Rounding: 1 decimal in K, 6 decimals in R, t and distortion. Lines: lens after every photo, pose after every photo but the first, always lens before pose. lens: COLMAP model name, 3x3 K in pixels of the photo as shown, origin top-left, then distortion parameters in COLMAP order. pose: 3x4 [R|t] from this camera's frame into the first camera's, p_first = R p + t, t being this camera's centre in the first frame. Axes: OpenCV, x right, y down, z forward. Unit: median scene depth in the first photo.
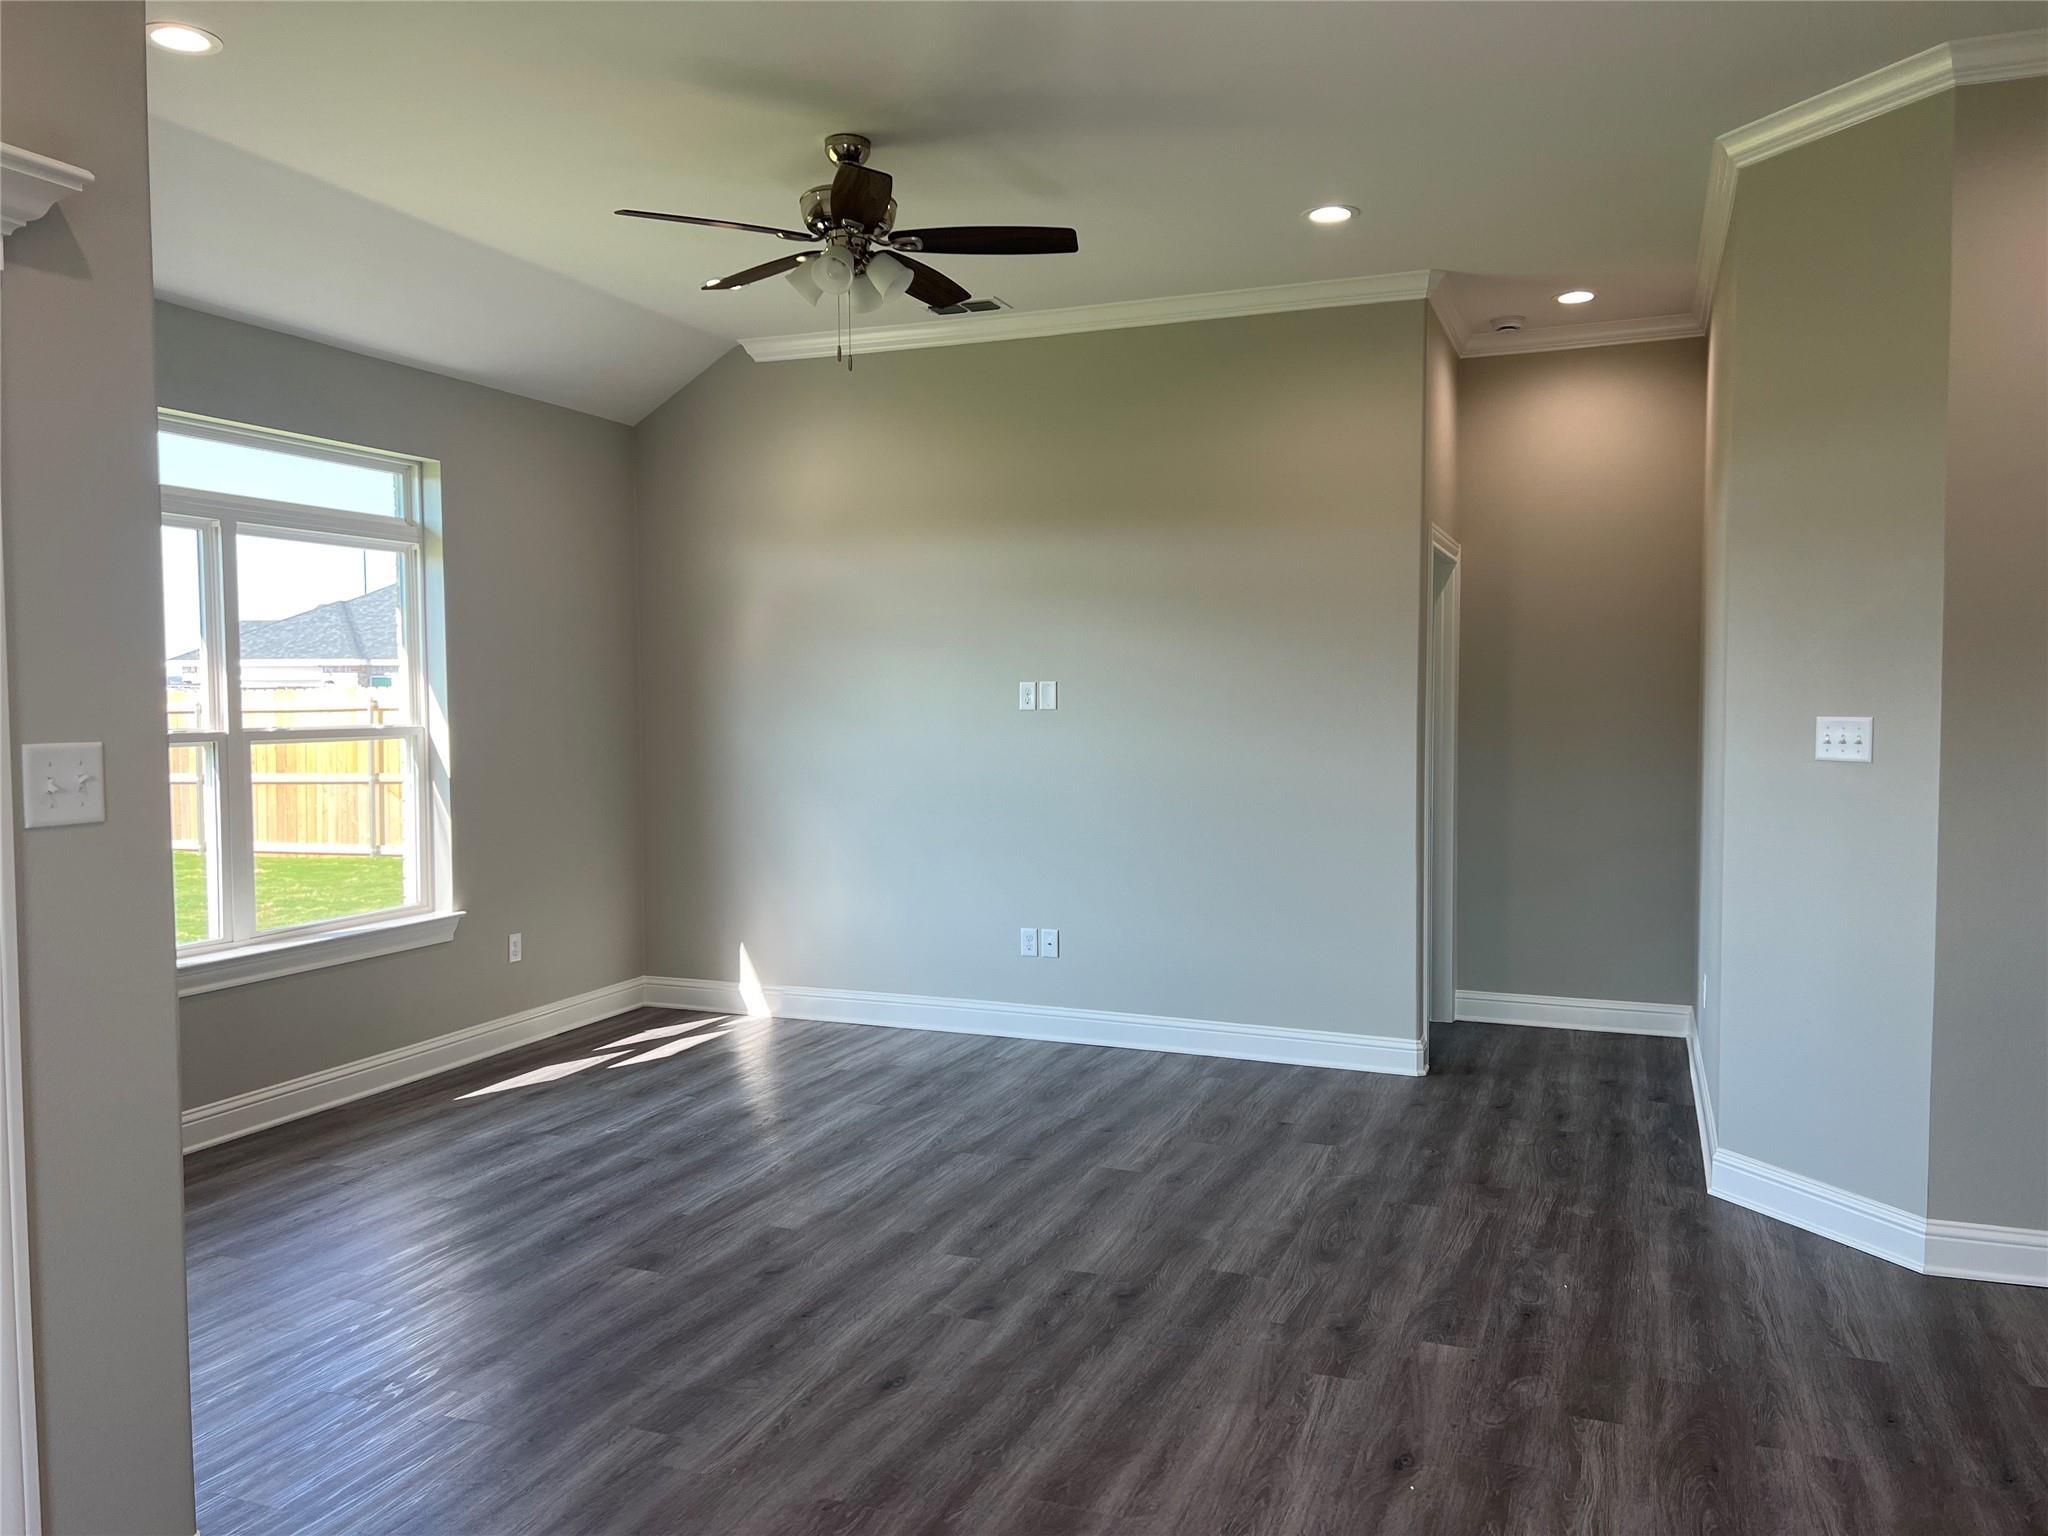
lens RADIAL K [[1533.6, 0, 1009.5], [0, 1533.6, 769.5], [0, 0, 1]] dist [0.063285, -0.079385]
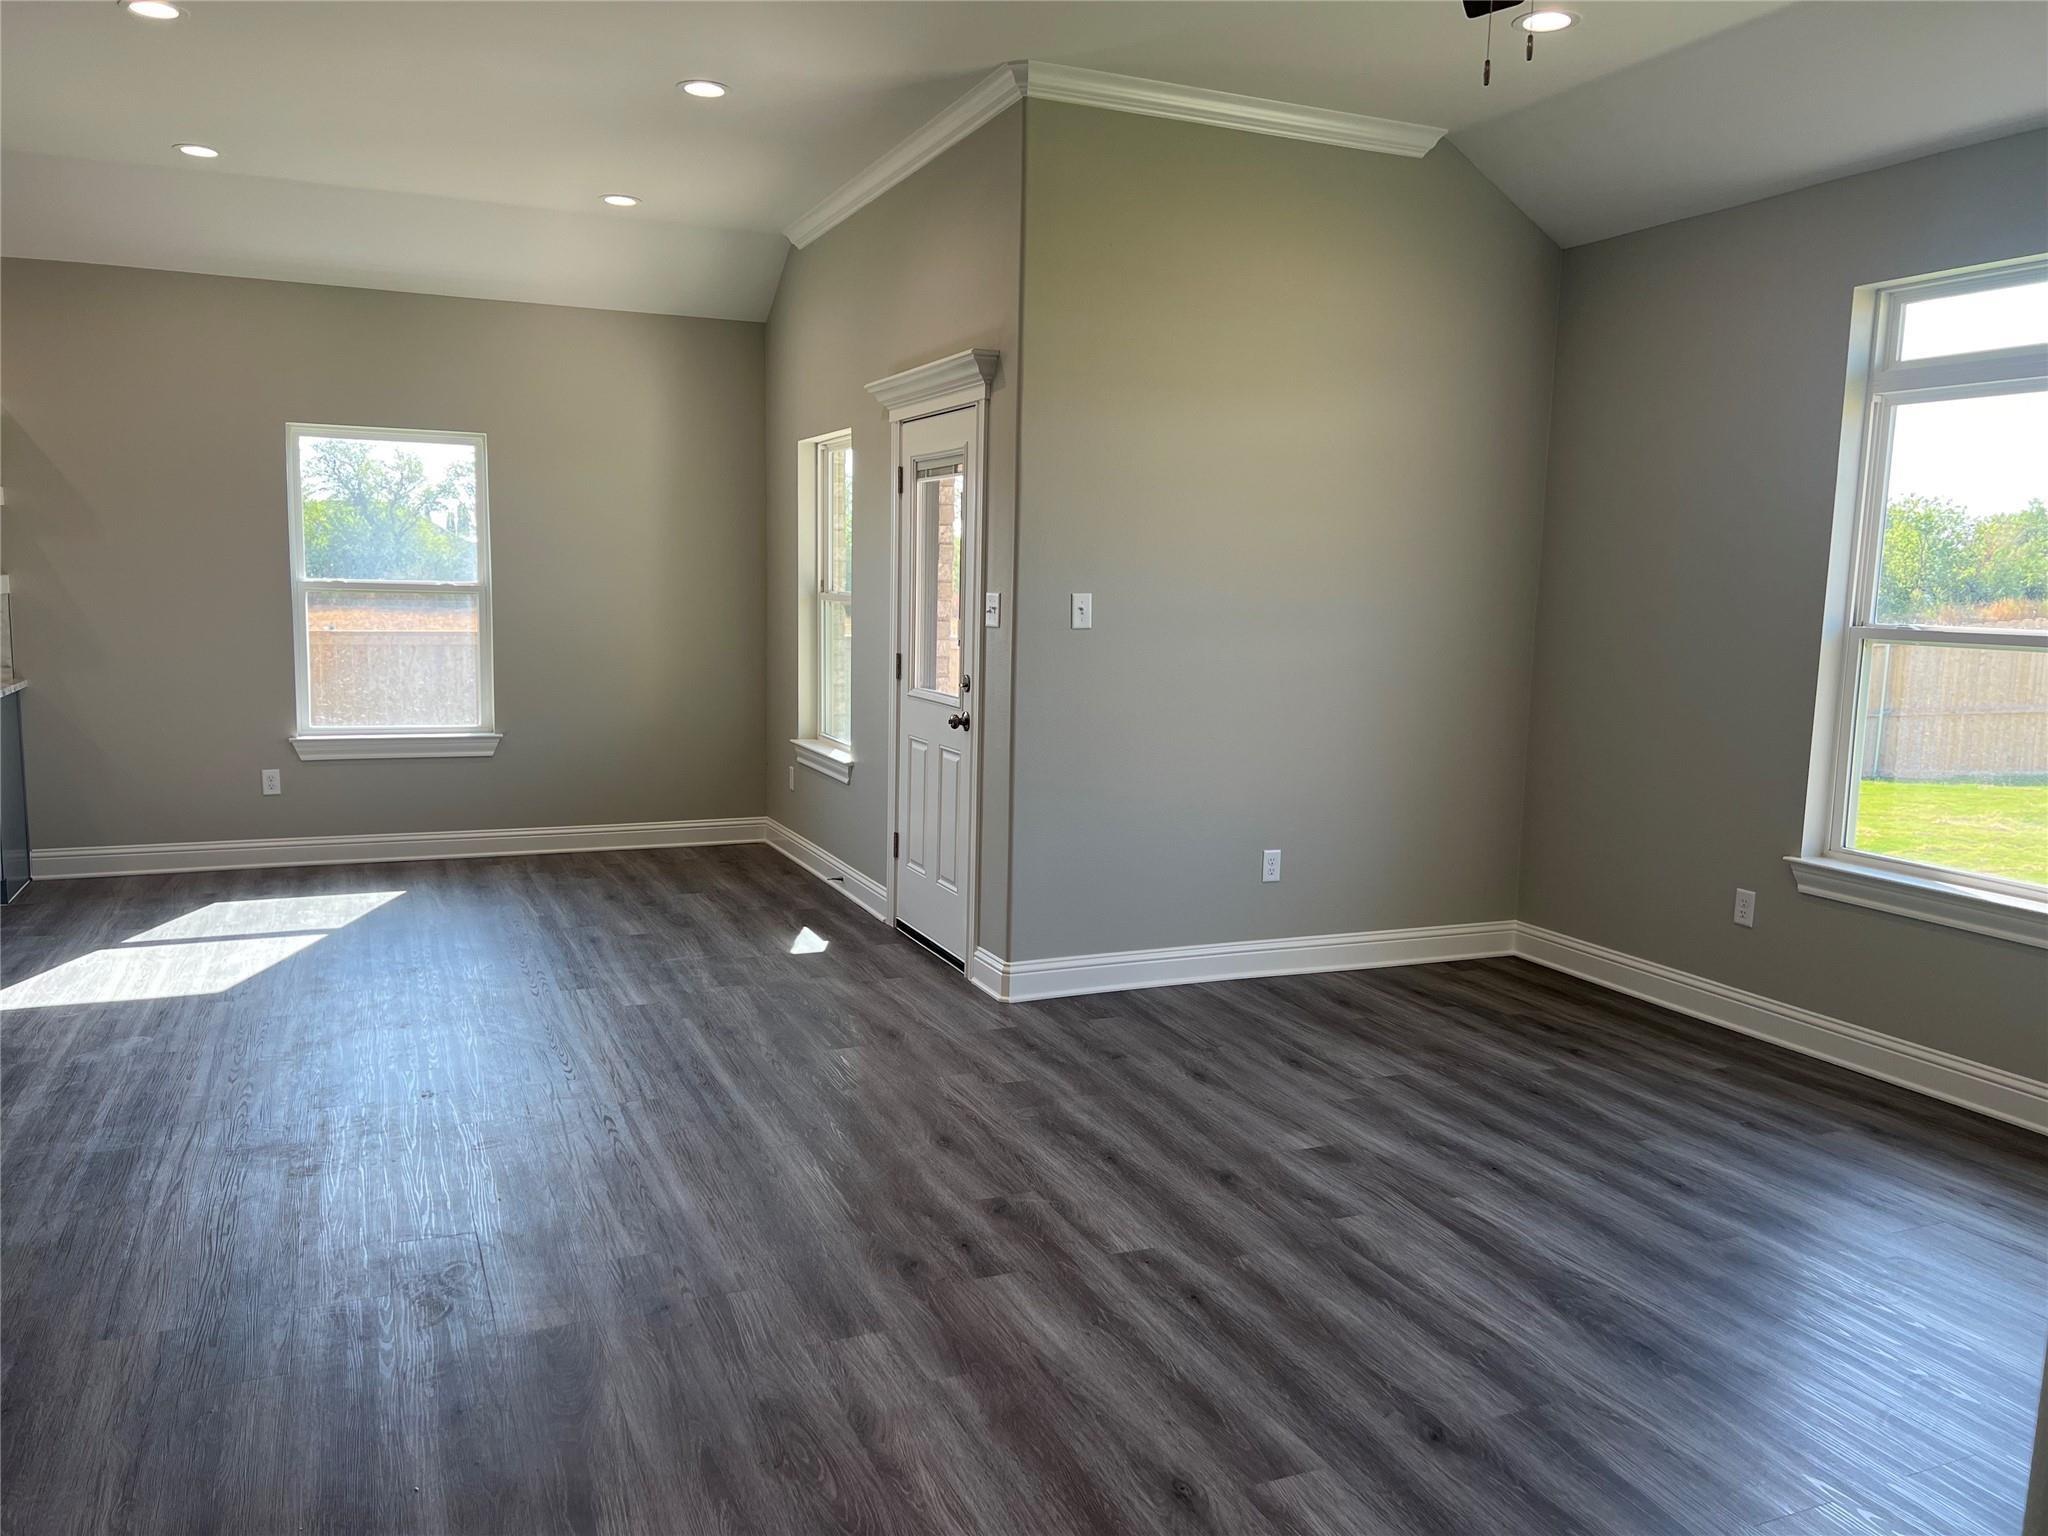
lens RADIAL K [[1533.6, 0, 1019.5], [0, 1533.6, 763.9], [0, 0, 1]] dist [0.063285, -0.079385]
pose [[-0.700279, 0.074374, -0.709985, 0.616144], [-0.055731, 0.985827, 0.158239, -0.076235], [0.711691, 0.150380, -0.686208, 1.567419]]
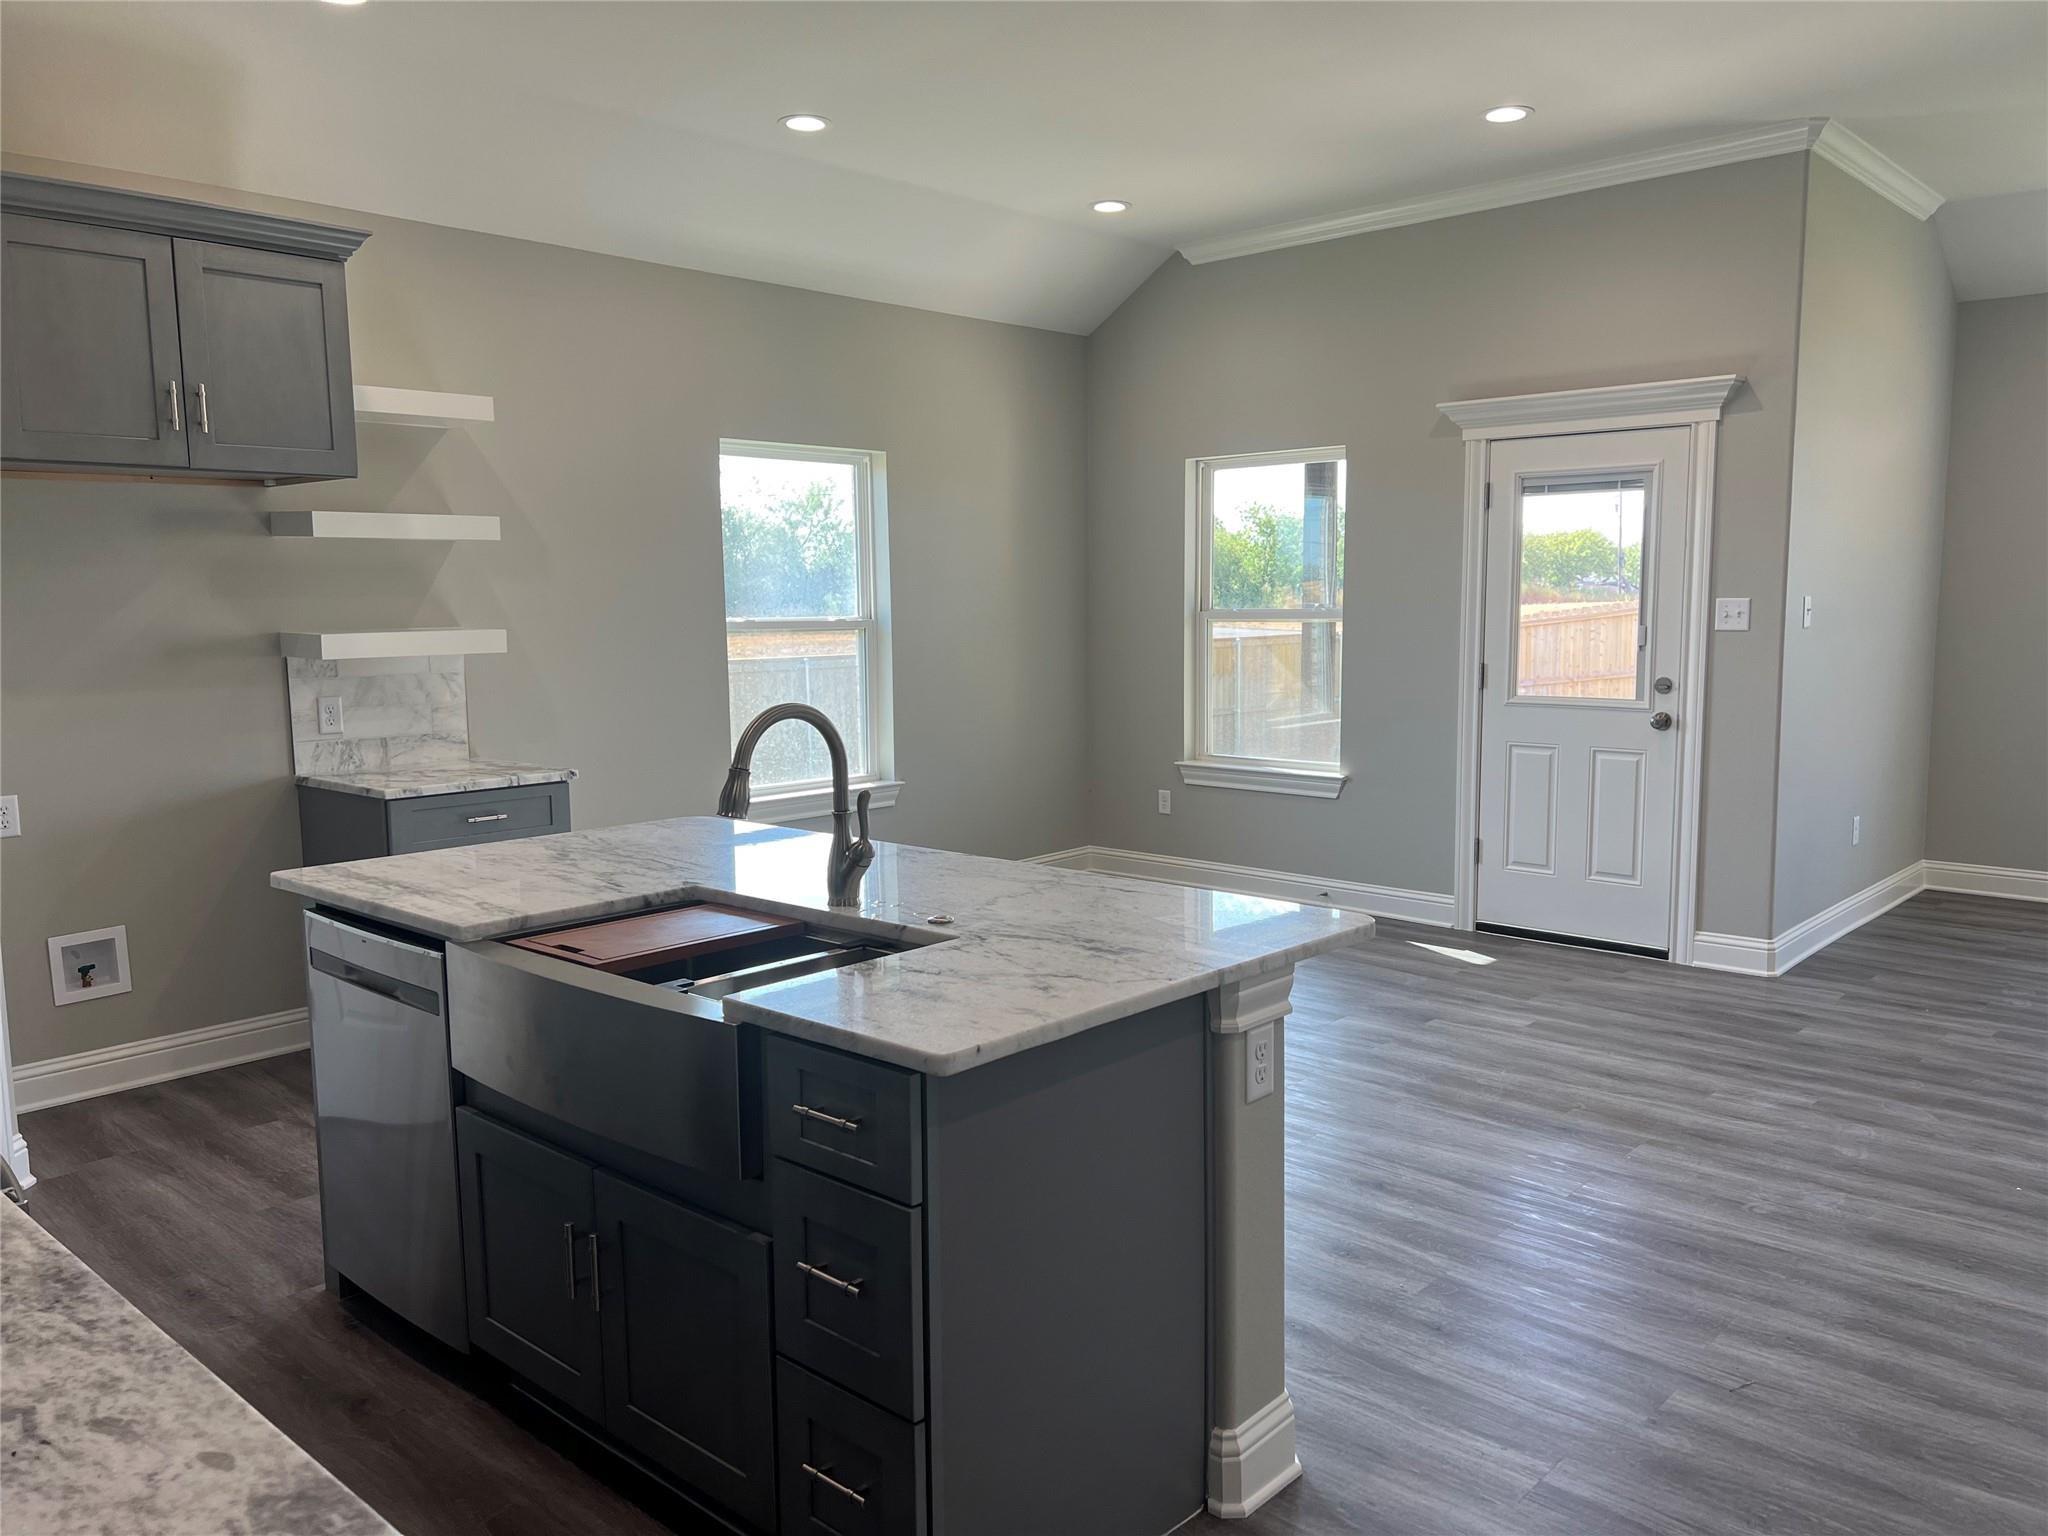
lens RADIAL K [[1533.6, 0, 1037.1], [0, 1533.6, 769.6], [0, 0, 1]] dist [0.063285, -0.079385]
pose [[-0.346447, 0.115779, -0.930897, 1.284273], [-0.035440, 0.990030, 0.136323, -0.026005], [0.937400, 0.080220, -0.338890, 0.475637]]
